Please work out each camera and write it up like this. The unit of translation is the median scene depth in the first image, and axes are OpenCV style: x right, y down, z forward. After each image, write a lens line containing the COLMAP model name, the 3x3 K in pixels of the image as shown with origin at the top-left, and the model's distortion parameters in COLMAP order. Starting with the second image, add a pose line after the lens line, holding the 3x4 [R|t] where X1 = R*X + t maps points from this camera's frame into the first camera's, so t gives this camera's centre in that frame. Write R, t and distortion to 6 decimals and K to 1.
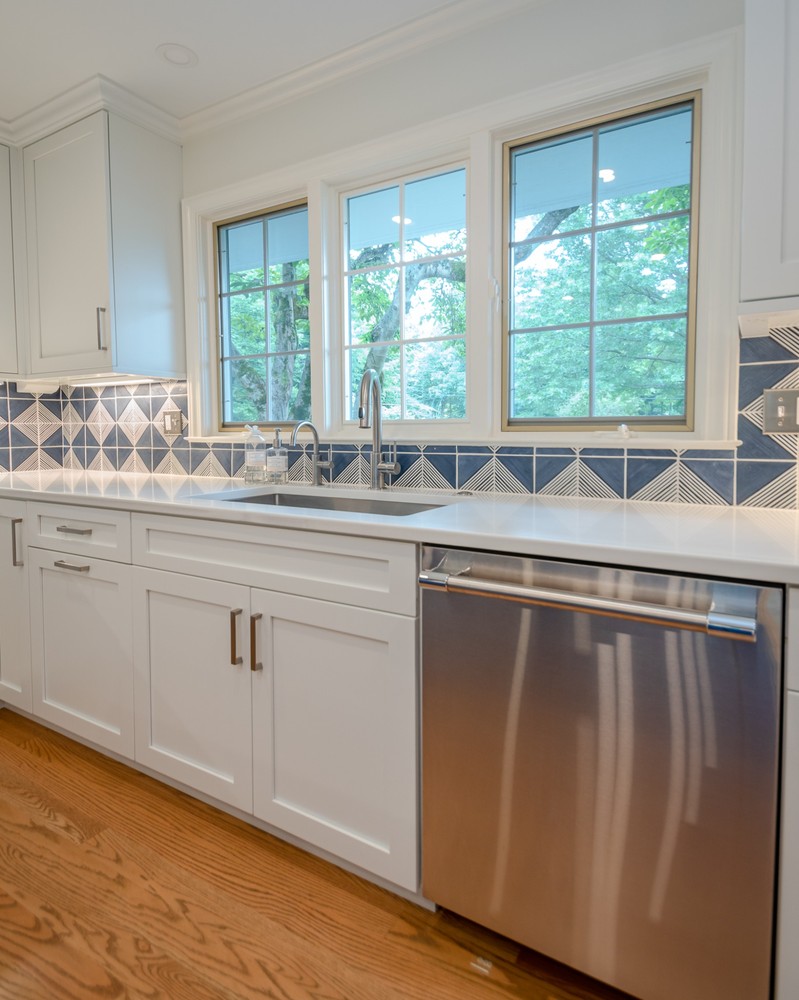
lens RADIAL K [[549.2, 0, 341.0], [0, 549.2, 449.2], [0, 0, 1]] dist [0.041006, -0.019027]
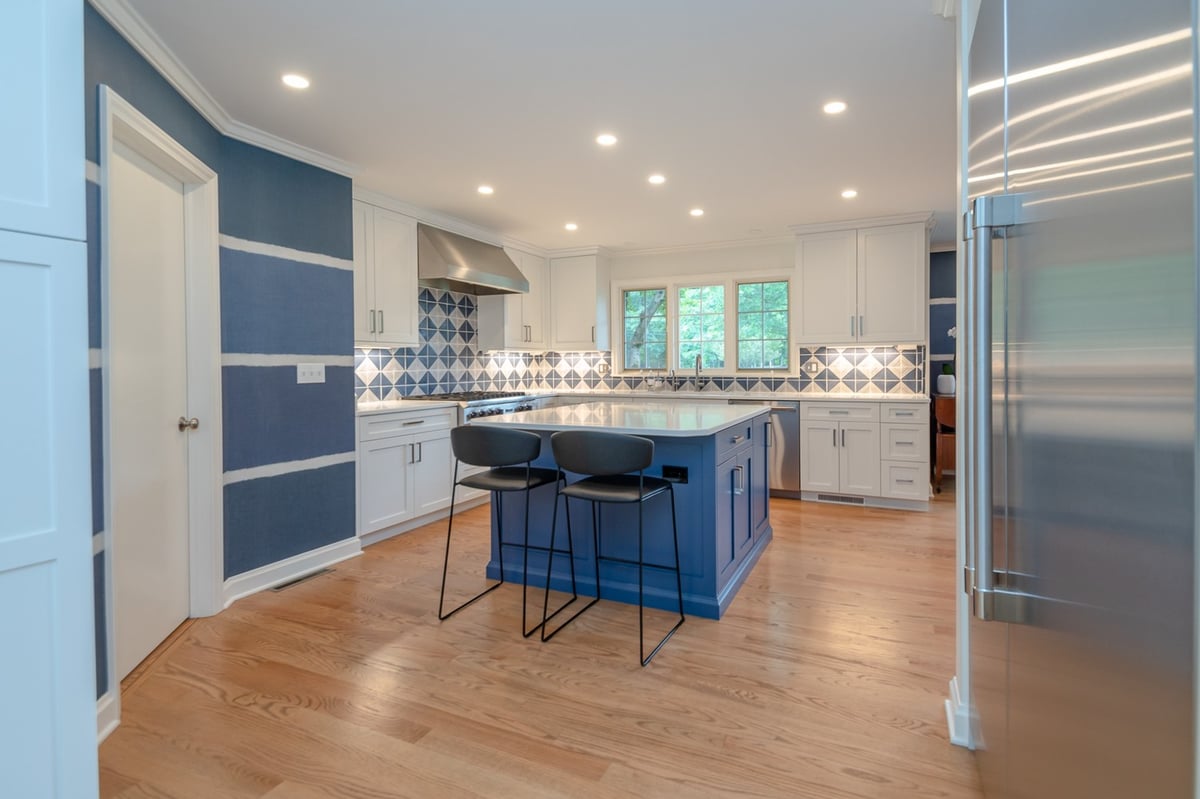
lens RADIAL K [[547.5, 0, 654.7], [0, 547.5, 367.0], [0, 0, 1]] dist [0.019627, -0.008763]
pose [[0.986575, -0.001664, 0.163300, -0.647251], [0.006923, 0.999475, -0.031641, 0.030600], [-0.163162, 0.032347, 0.986069, -1.900484]]
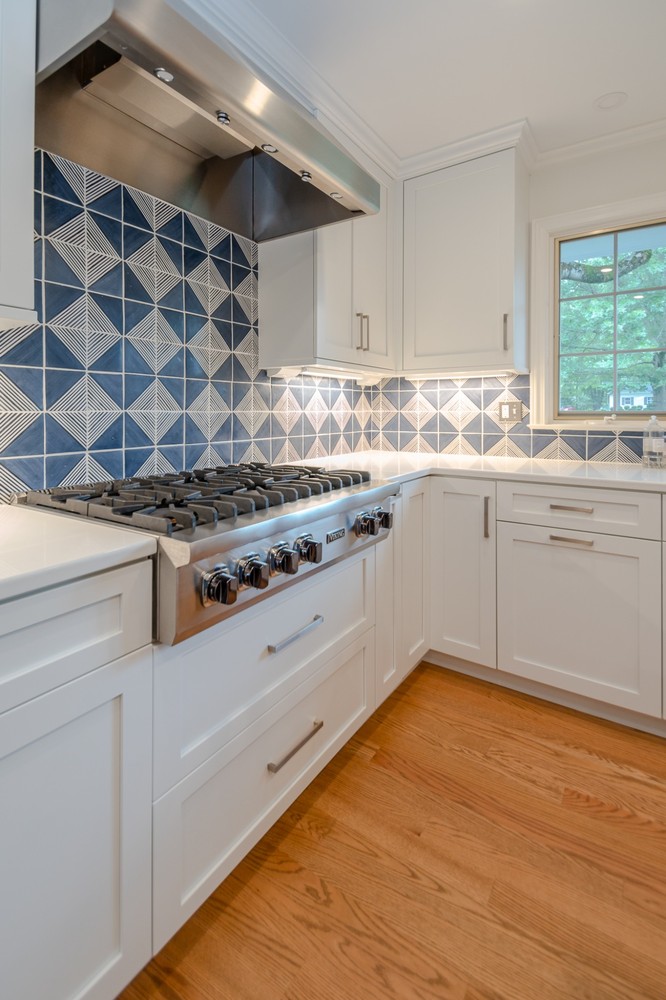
lens RADIAL K [[474.5, 0, 323.4], [0, 474.5, 413.4], [0, 0, 1]] dist [0.028792, -0.010615]
pose [[0.999472, 0.004713, -0.032140, -0.903859], [-0.005744, 0.999469, -0.032089, -0.014388], [0.031972, 0.032257, 0.998968, -0.004906]]
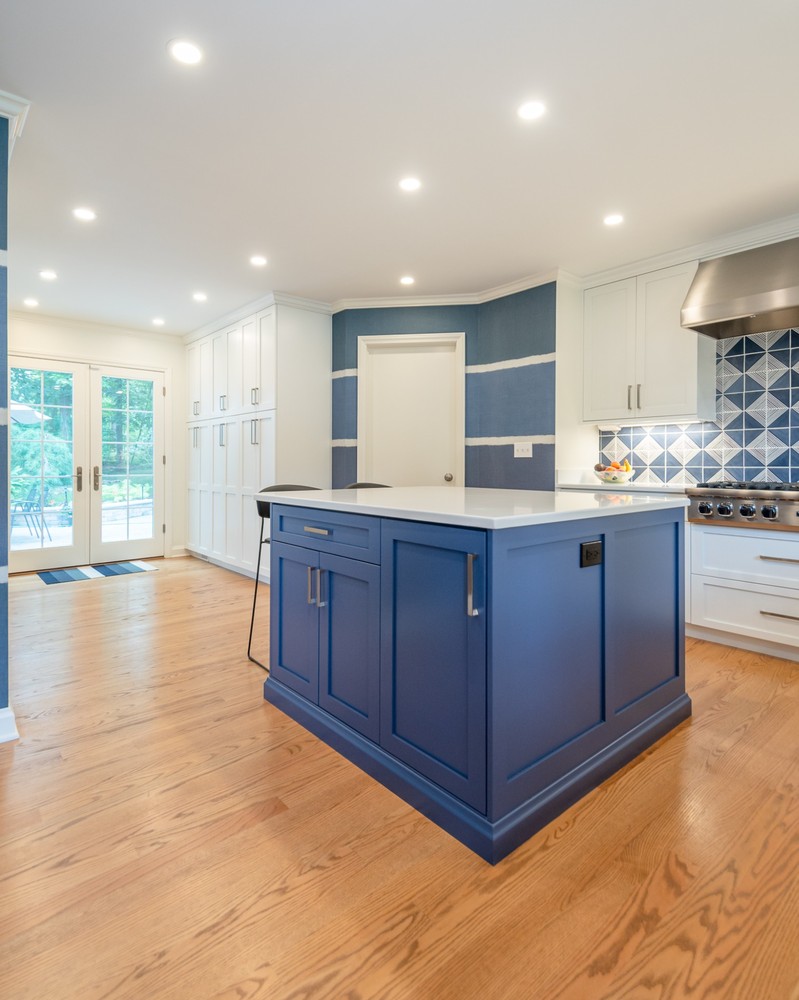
lens RADIAL K [[549.2, 0, 377.3], [0, 549.2, 467.4], [0, 0, 1]] dist [0.041006, -0.019027]
pose [[-0.309911, 0.018121, -0.950593, 0.904420], [-0.032905, 0.999015, 0.029772, 0.013525], [0.950196, 0.040506, -0.309009, 0.081238]]
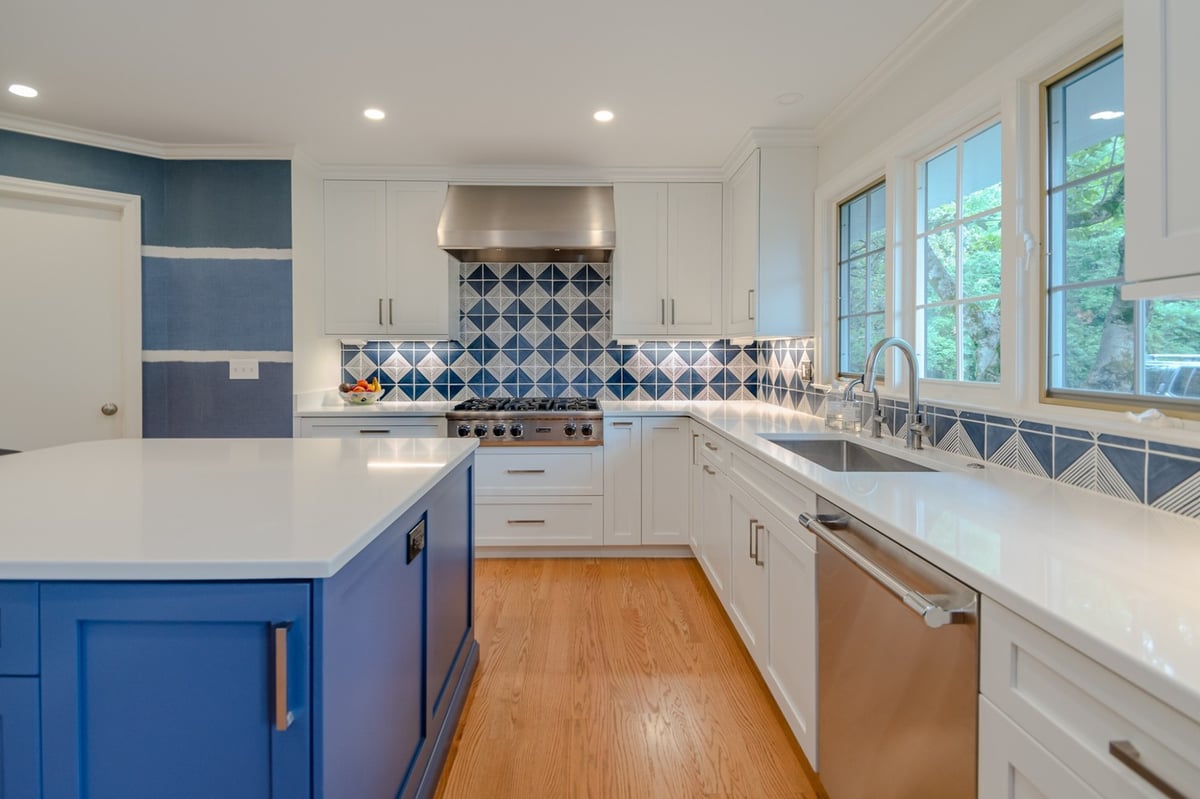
lens RADIAL K [[547.5, 0, 607.0], [0, 547.5, 358.5], [0, 0, 1]] dist [0.019627, -0.008763]
pose [[0.557069, 0.015650, -0.830319, 0.631492], [-0.034846, 0.999382, -0.004542, -0.075047], [0.829735, 0.031463, 0.557270, -0.071377]]
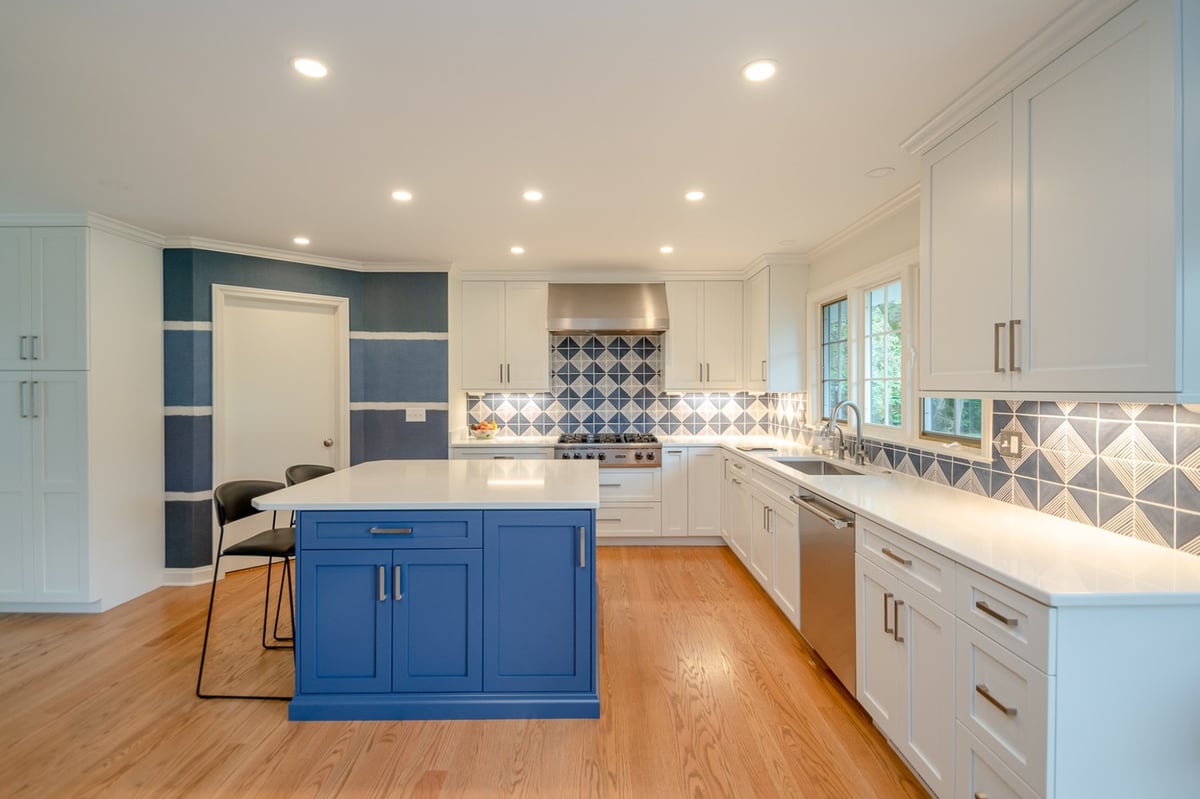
lens RADIAL K [[547.5, 0, 616.6], [0, 547.5, 392.4], [0, 0, 1]] dist [0.019627, -0.008763]
pose [[0.555318, 0.016343, -0.831478, 1.151895], [-0.032961, 0.999454, -0.002369, -0.136023], [0.830985, 0.028722, 0.555553, -0.678328]]
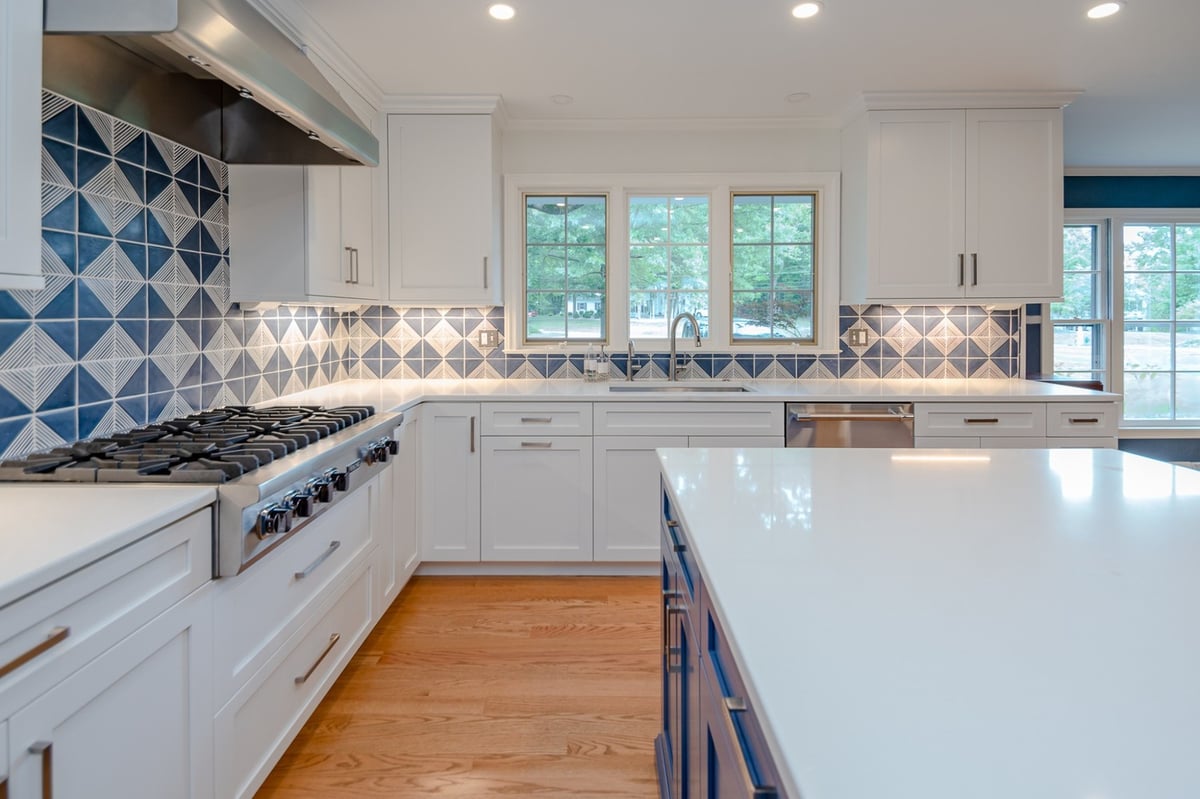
lens RADIAL K [[547.5, 0, 594.5], [0, 547.5, 326.7], [0, 0, 1]] dist [0.019627, -0.008763]
pose [[0.848920, -0.004936, 0.528499, -1.054364], [0.014796, 0.999786, -0.014429, -0.073587], [-0.528315, 0.020069, 0.848811, -0.304543]]
